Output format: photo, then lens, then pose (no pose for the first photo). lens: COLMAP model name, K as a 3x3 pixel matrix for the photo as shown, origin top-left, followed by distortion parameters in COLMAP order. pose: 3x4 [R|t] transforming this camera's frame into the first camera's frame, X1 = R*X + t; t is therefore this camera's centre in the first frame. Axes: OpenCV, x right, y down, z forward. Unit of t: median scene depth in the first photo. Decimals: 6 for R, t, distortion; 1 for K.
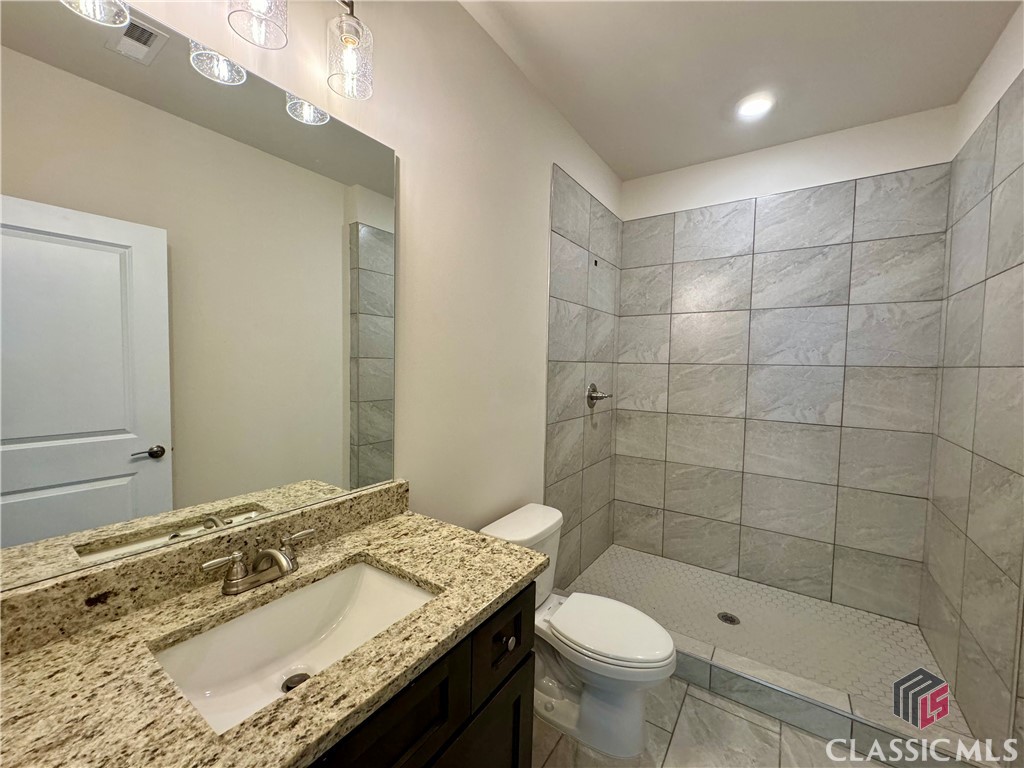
lens RADIAL K [[413.5, 0, 512.0], [0, 413.5, 384.0], [0, 0, 1]] dist [-0.001668, -0.000667]
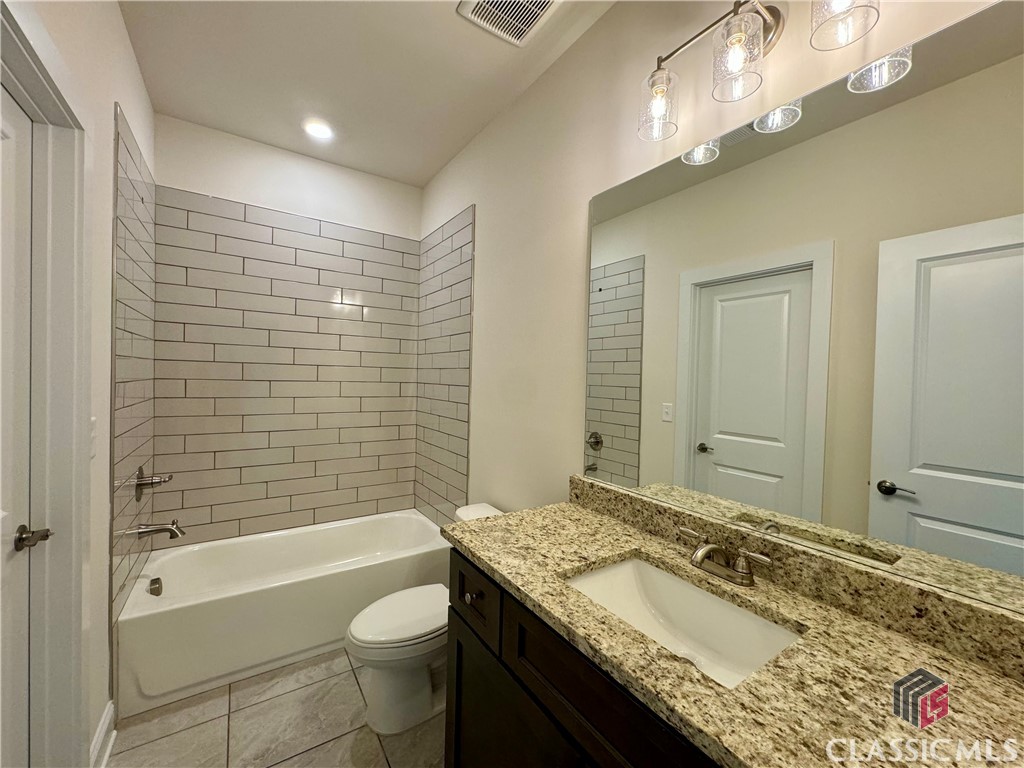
lens RADIAL K [[406.3, 0, 509.1], [0, 406.3, 383.0], [0, 0, 1]] dist [-0.001283, -0.000284]
pose [[-0.374834, -0.015374, -0.926964, 0.586757], [-0.075411, 0.997055, 0.013957, -0.017759], [0.924020, 0.075135, -0.374890, 0.752557]]
